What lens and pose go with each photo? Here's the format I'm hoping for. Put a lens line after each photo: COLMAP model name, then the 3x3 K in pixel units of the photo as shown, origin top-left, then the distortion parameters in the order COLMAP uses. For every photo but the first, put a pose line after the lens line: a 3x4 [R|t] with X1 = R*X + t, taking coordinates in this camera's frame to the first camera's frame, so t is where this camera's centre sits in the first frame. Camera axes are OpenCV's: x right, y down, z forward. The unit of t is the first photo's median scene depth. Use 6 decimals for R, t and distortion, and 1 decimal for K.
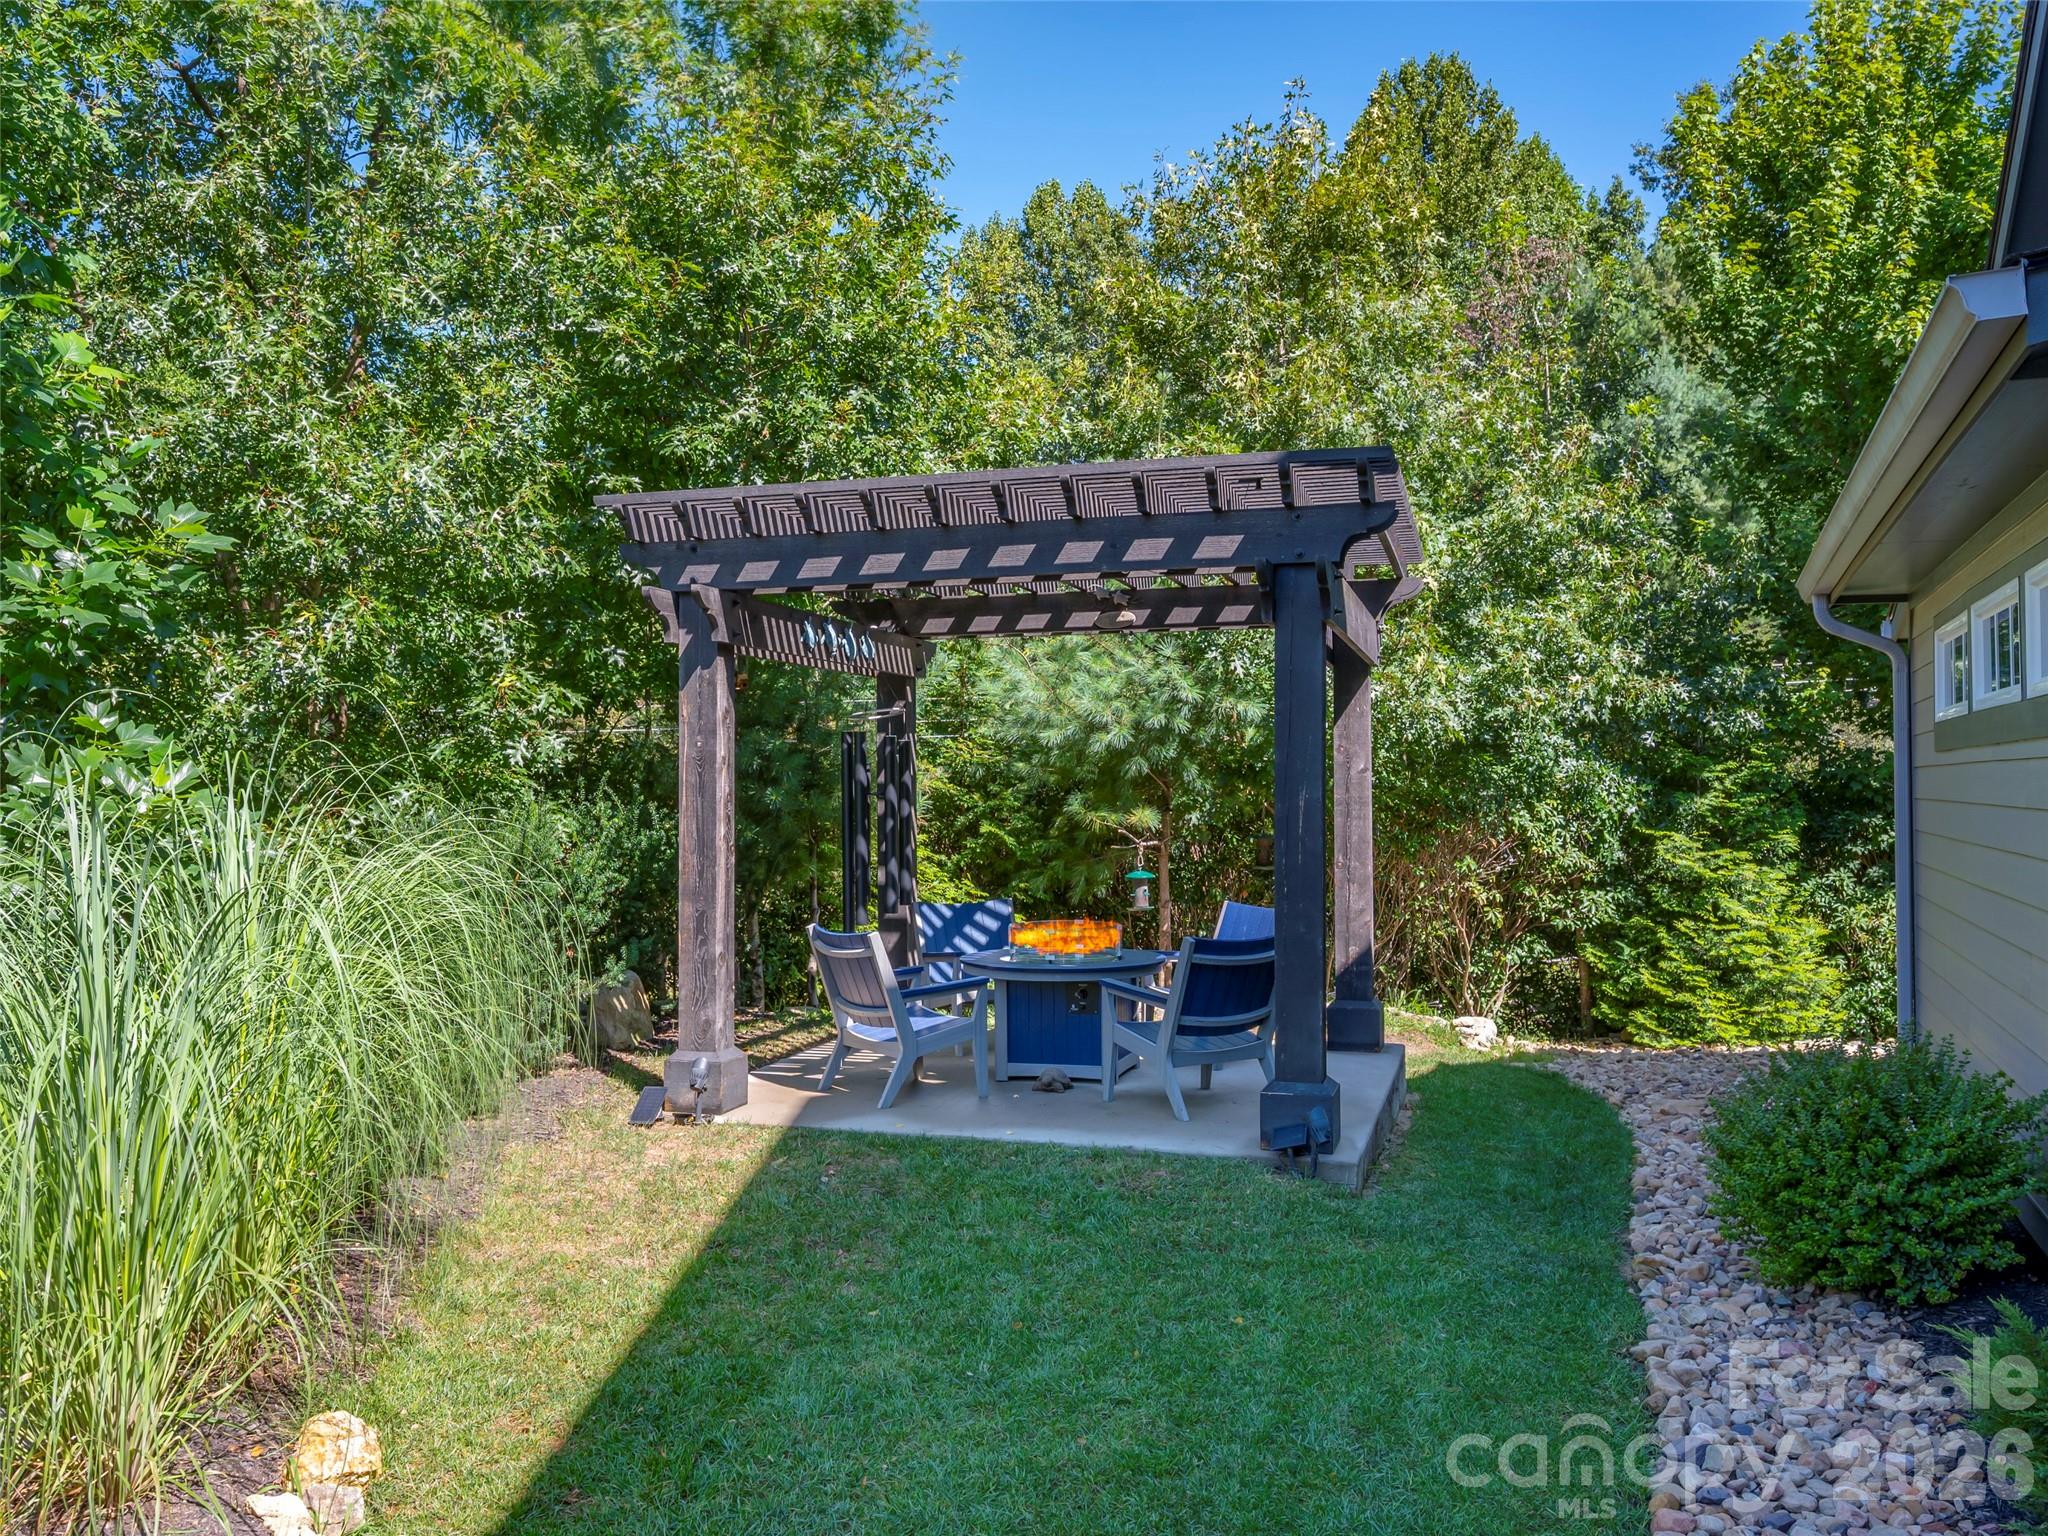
lens RADIAL K [[1714.6, 0, 1024.0], [0, 1714.6, 768.0], [0, 0, 1]] dist [0.000592, 0.000971]
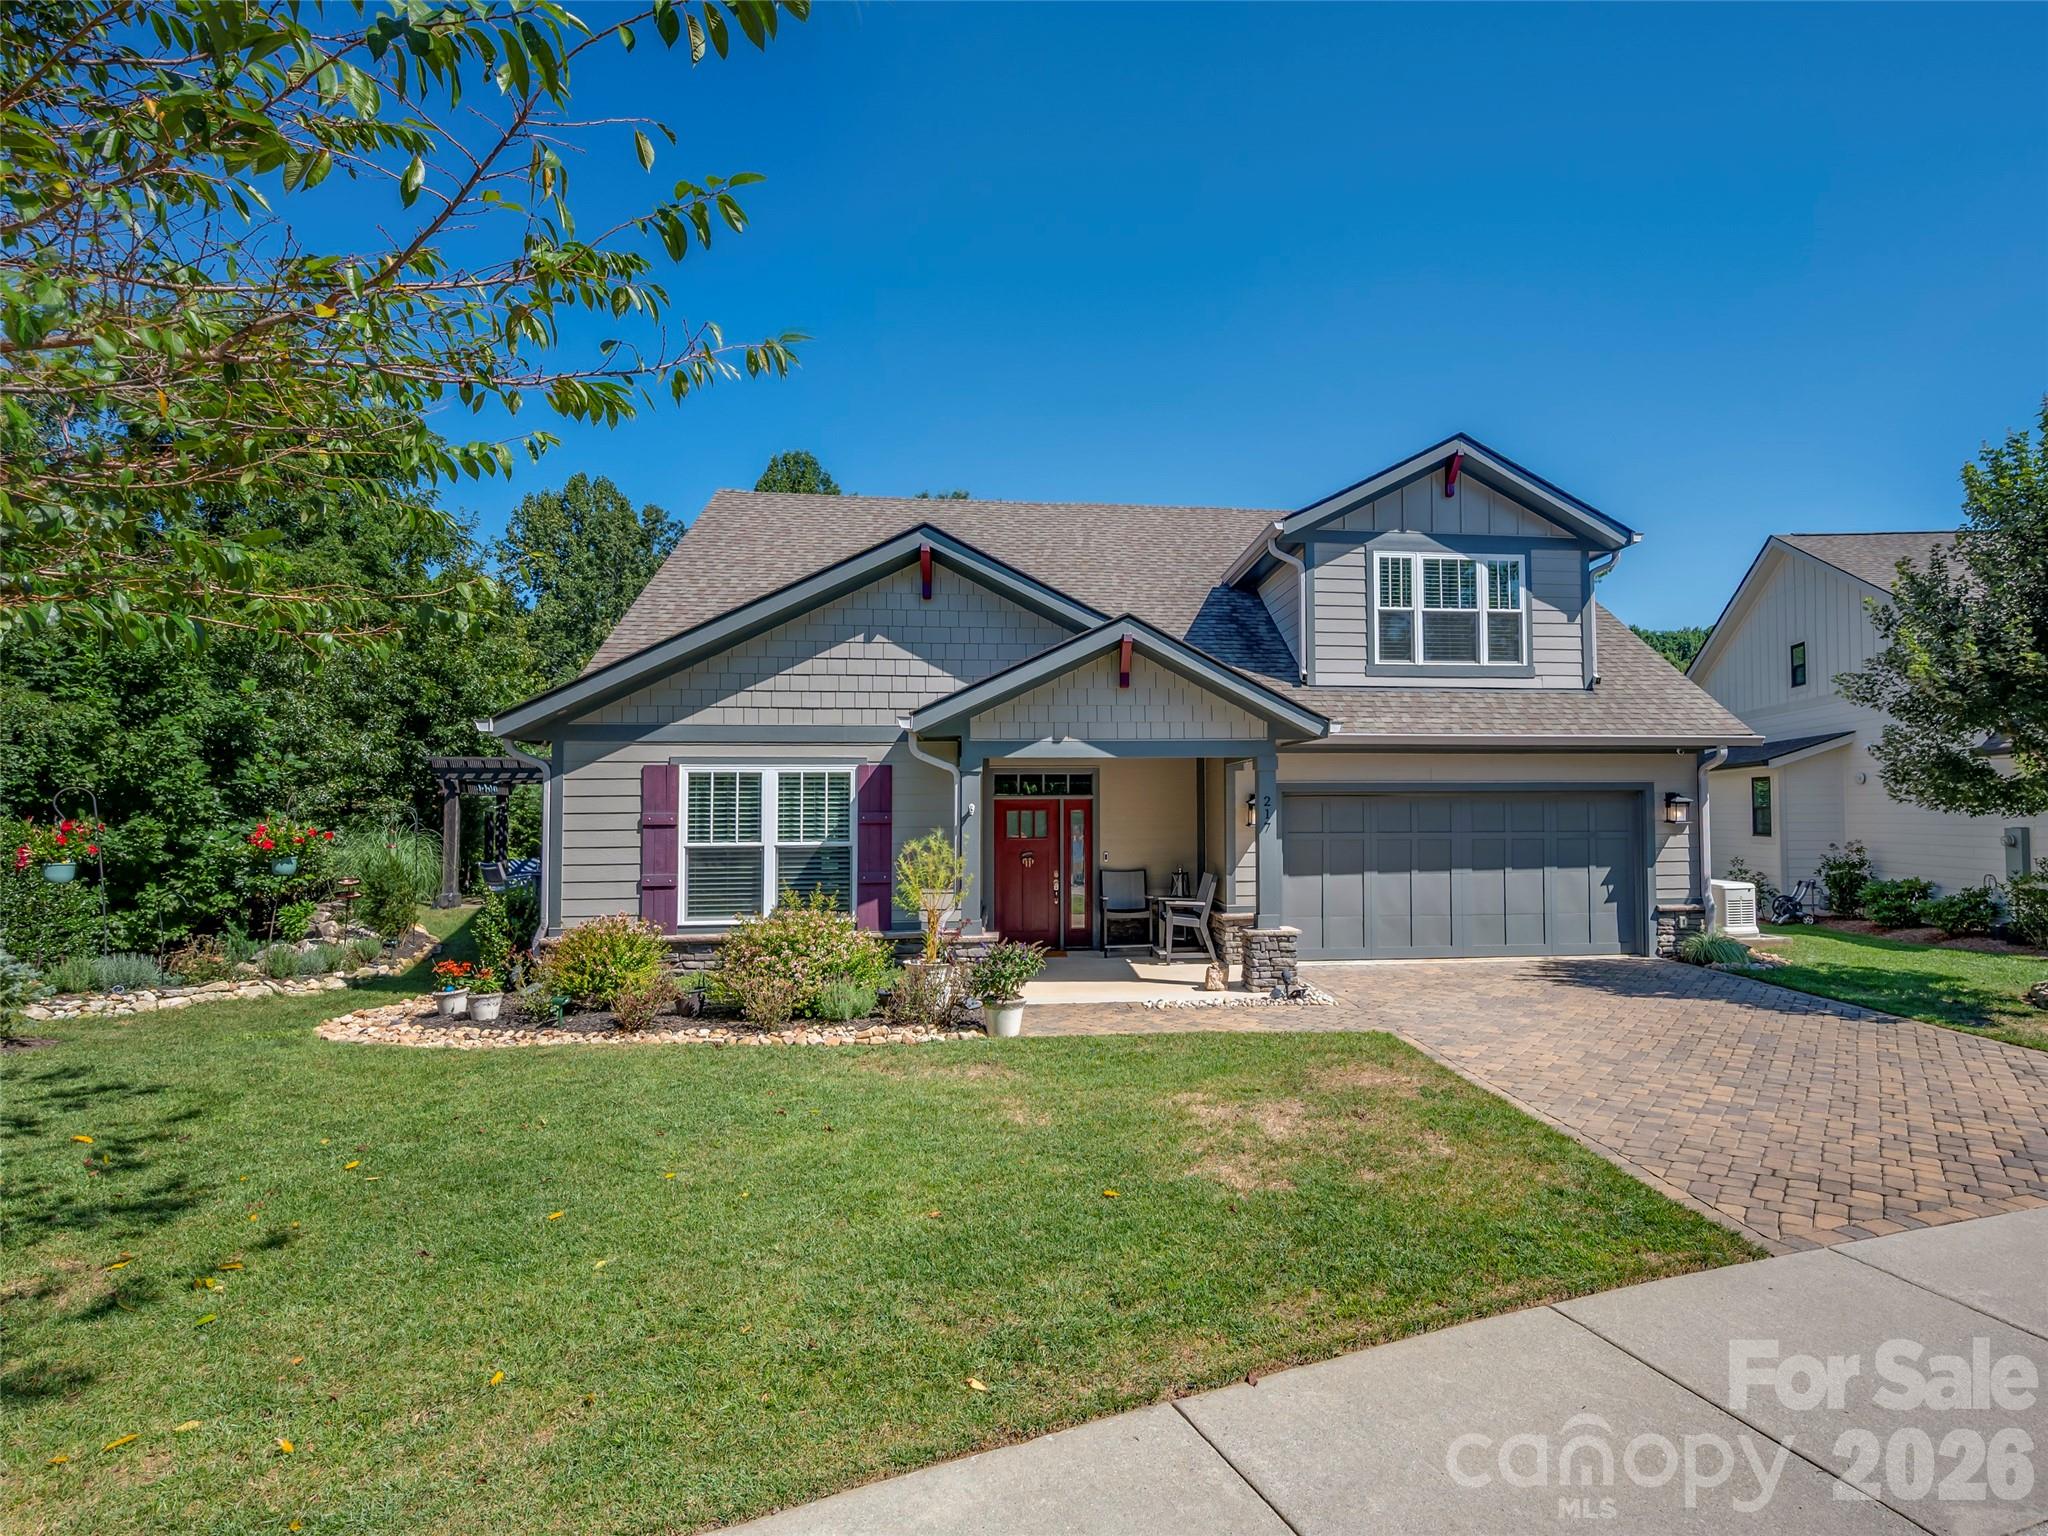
lens RADIAL K [[968.9, 0, 1025.3], [0, 968.9, 798.9], [0, 0, 1]] dist [0.002170, 0.000241]
pose [[0.903102, 0.006092, 0.429382, 0.041627], [-0.001751, 0.999943, -0.010504, -0.028808], [-0.429422, 0.008734, 0.903062, -1.314991]]
